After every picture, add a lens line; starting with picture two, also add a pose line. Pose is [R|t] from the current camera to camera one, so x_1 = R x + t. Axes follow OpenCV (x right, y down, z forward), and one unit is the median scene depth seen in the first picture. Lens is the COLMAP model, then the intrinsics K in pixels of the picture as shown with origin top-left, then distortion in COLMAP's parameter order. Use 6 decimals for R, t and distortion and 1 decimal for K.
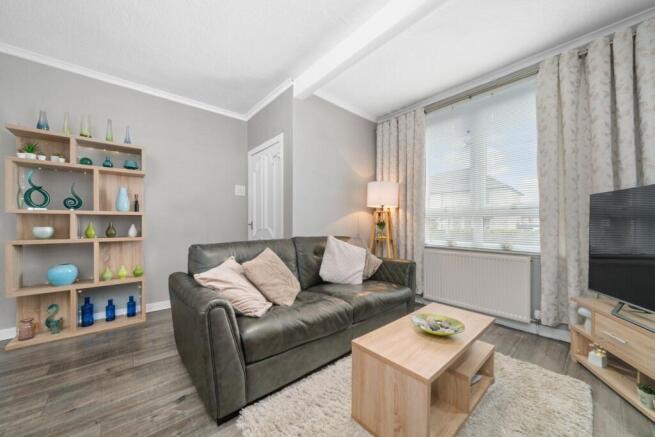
lens RADIAL K [[241.0, 0, 325.2], [0, 241.0, 224.3], [0, 0, 1]] dist [-0.000346, -0.000046]
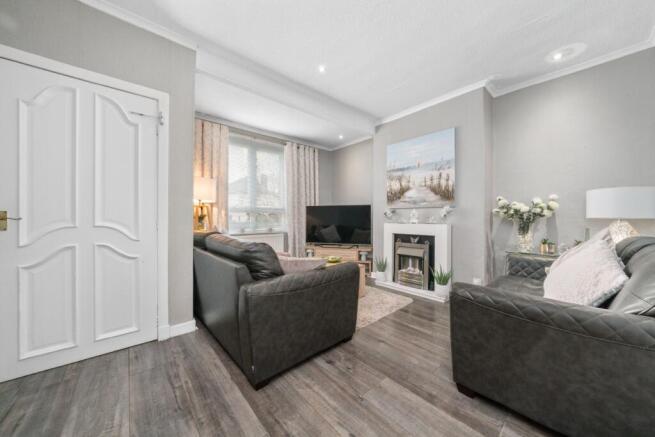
lens RADIAL K [[224.5, 0, 326.4], [0, 224.5, 218.9], [0, 0, 1]] dist [0.000416, 0.000049]
pose [[0.037429, 0.000262, 0.999299, -0.851283], [-0.000880, 1.000000, -0.000230, 0.006450], [-0.999299, -0.000871, 0.037429, 0.482861]]
